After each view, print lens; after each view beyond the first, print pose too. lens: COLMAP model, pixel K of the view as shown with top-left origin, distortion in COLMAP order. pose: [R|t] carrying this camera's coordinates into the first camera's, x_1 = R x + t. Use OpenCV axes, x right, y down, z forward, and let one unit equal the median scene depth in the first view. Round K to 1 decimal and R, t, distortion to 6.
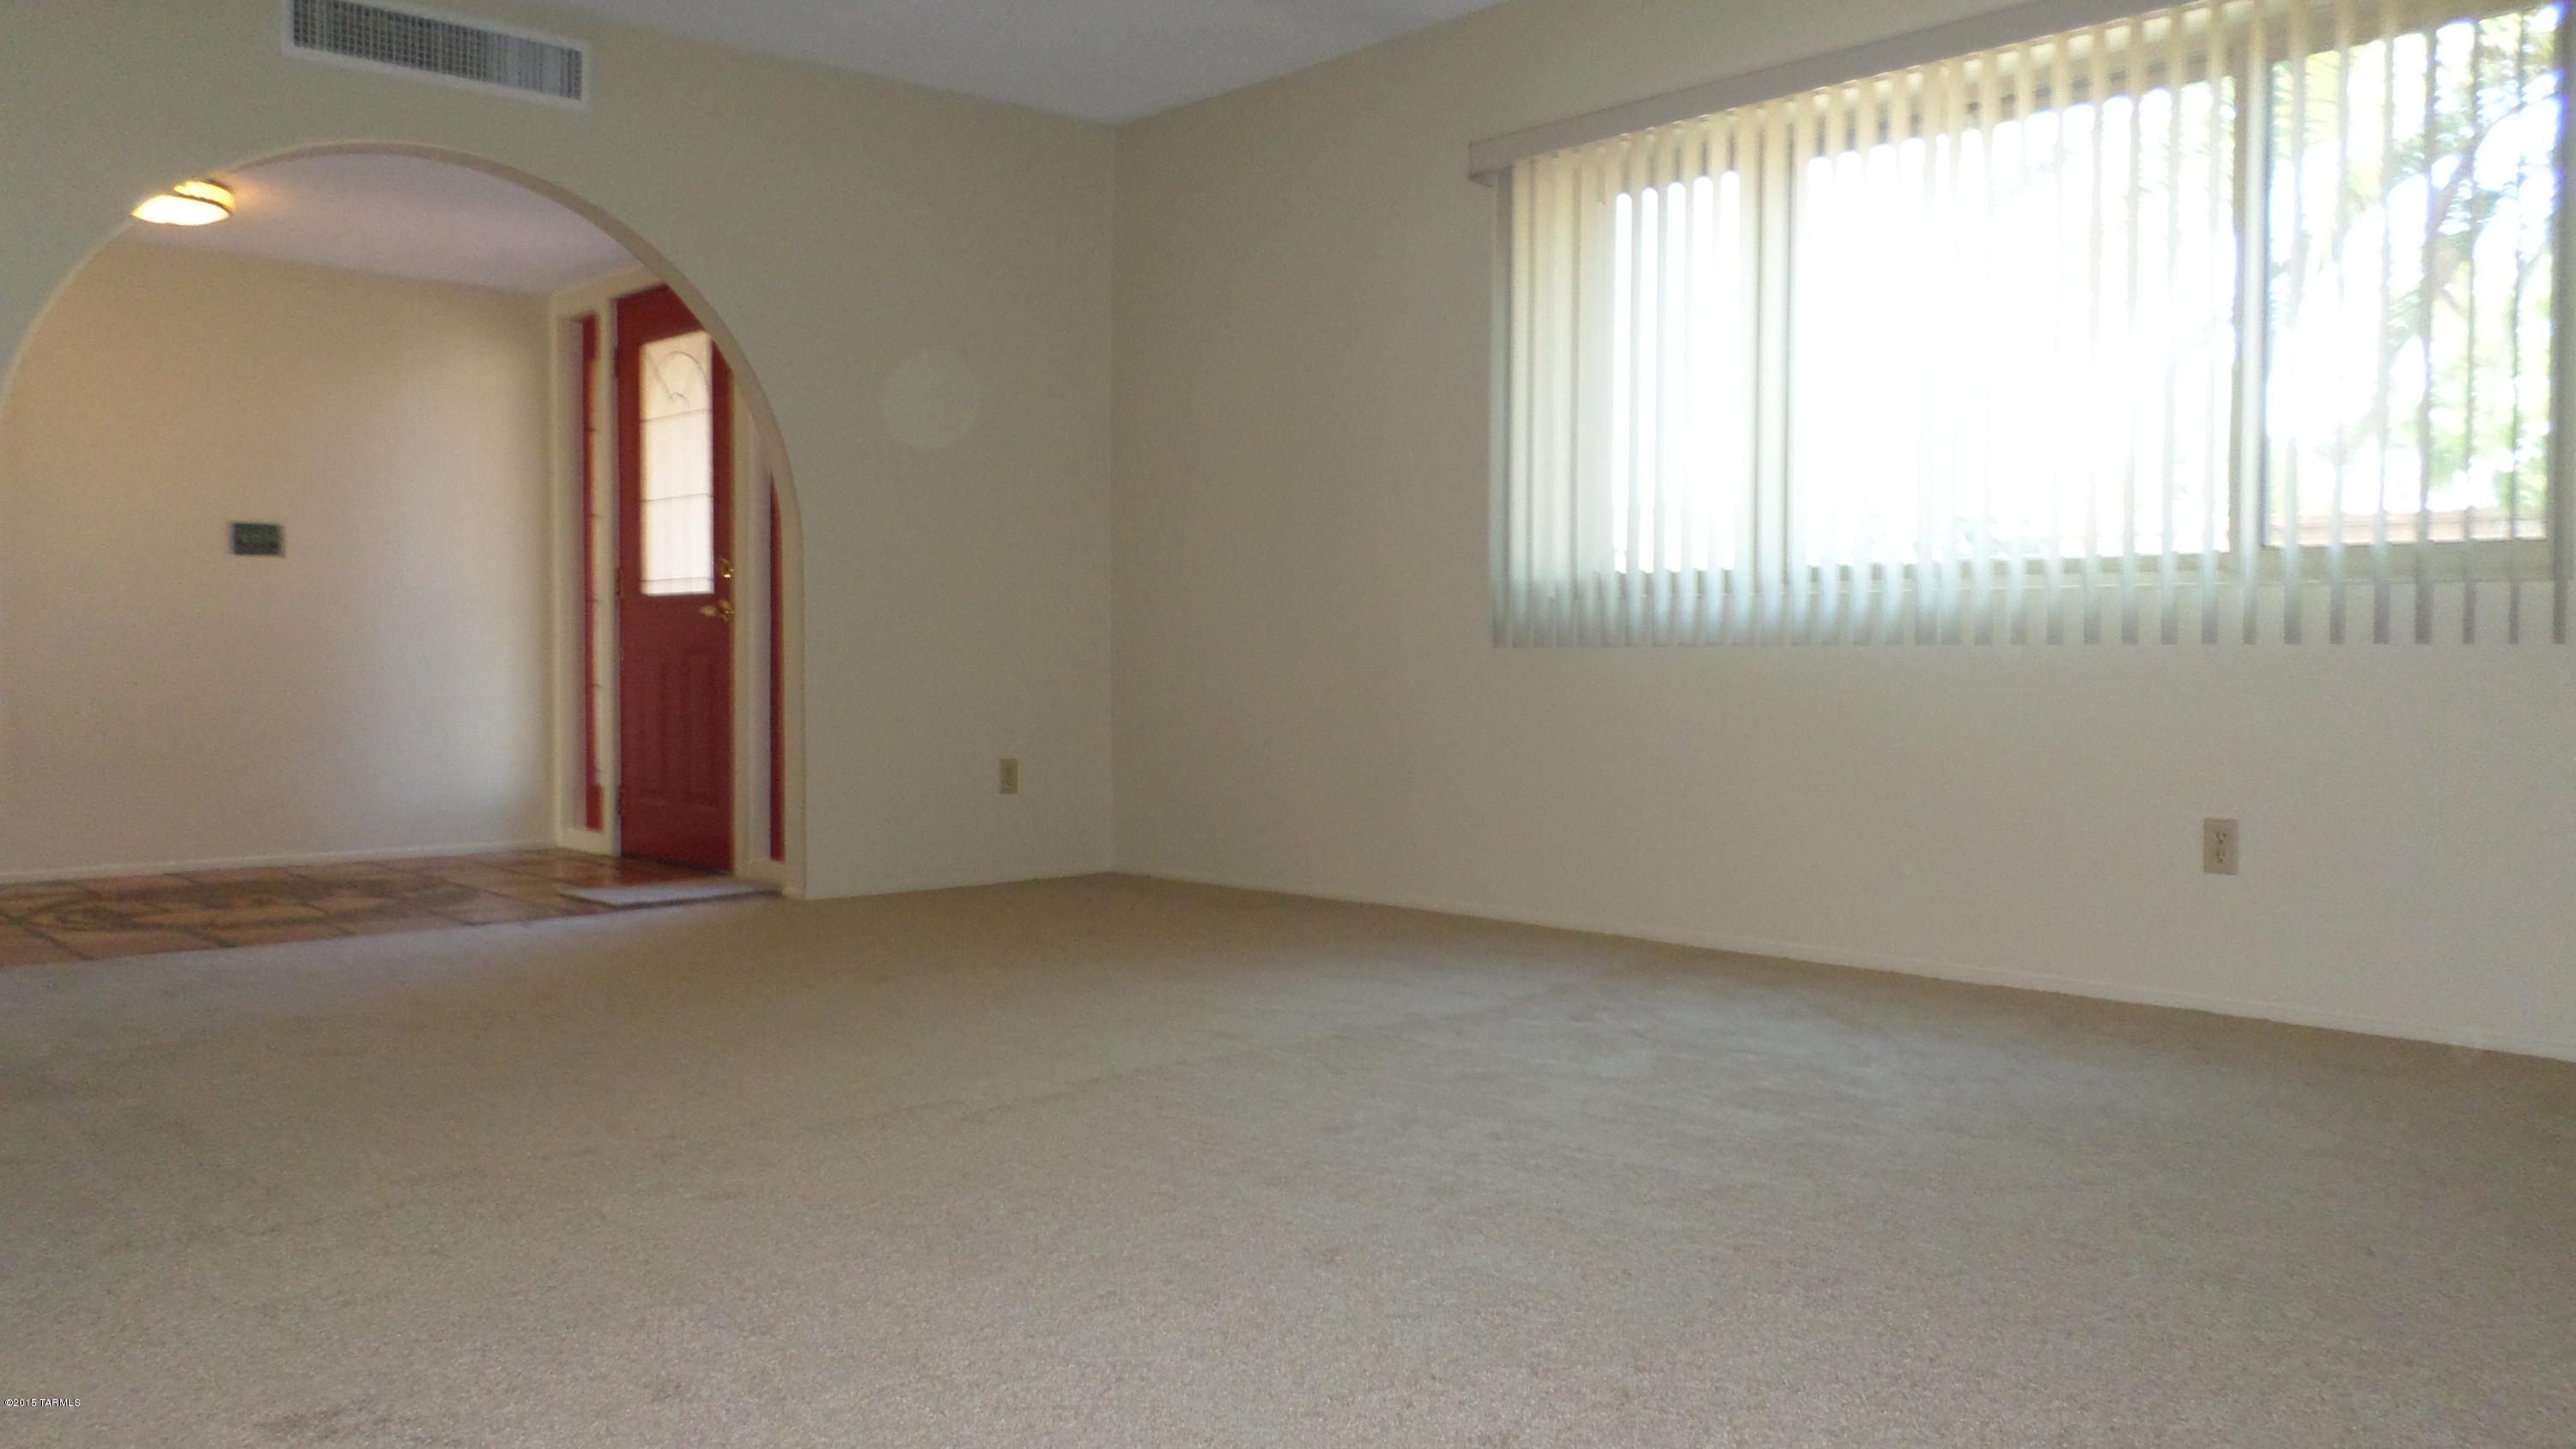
lens RADIAL K [[1951.5, 0, 1278.7], [0, 1951.5, 710.3], [0, 0, 1]] dist [-0.008387, -0.020320]
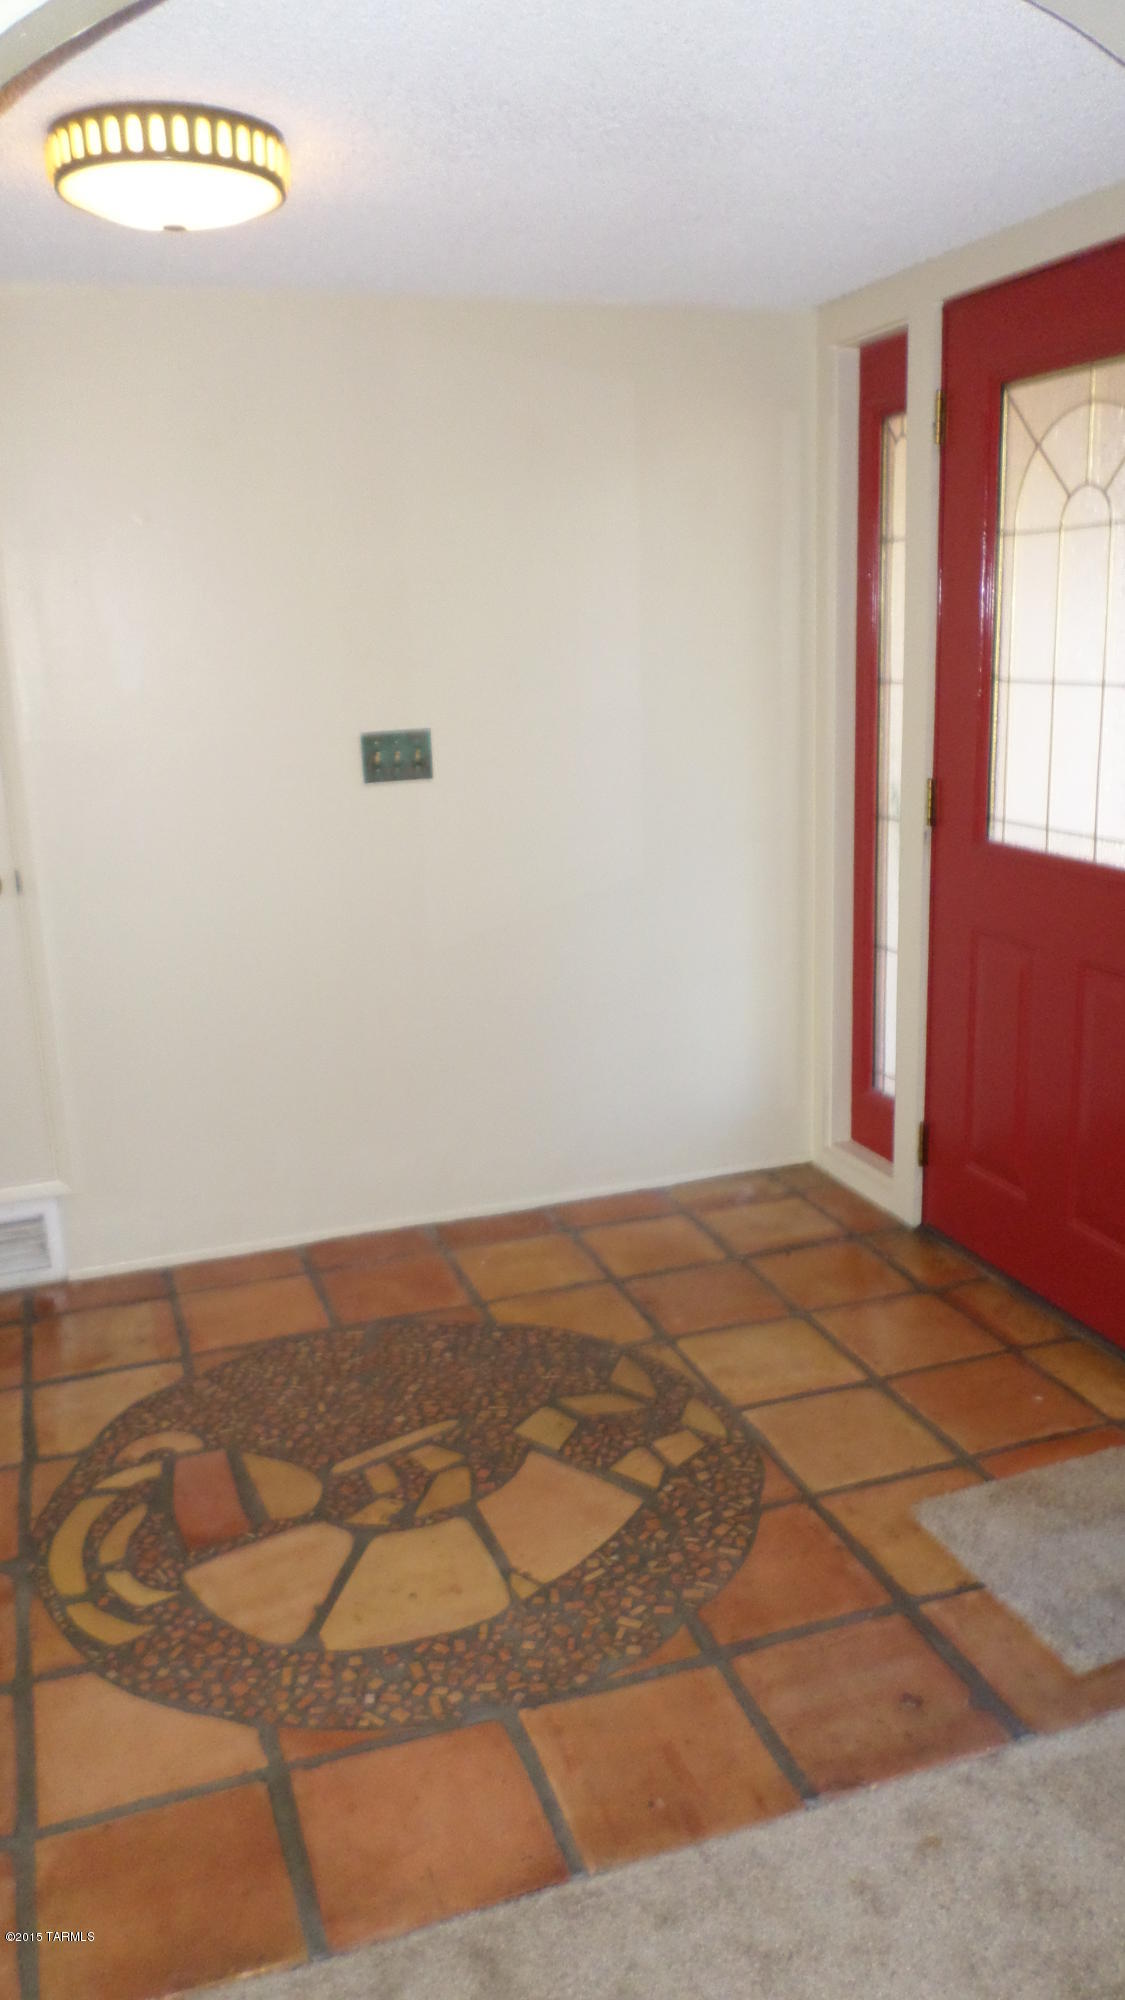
lens RADIAL K [[1514.9, 0, 578.1], [0, 1514.9, 996.3], [0, 0, 1]] dist [-0.008387, -0.020320]
pose [[0.908234, 0.077506, -0.411221, -0.241453], [0.014817, 0.976125, 0.216703, -0.110762], [0.418199, -0.202911, 0.885402, 0.527347]]
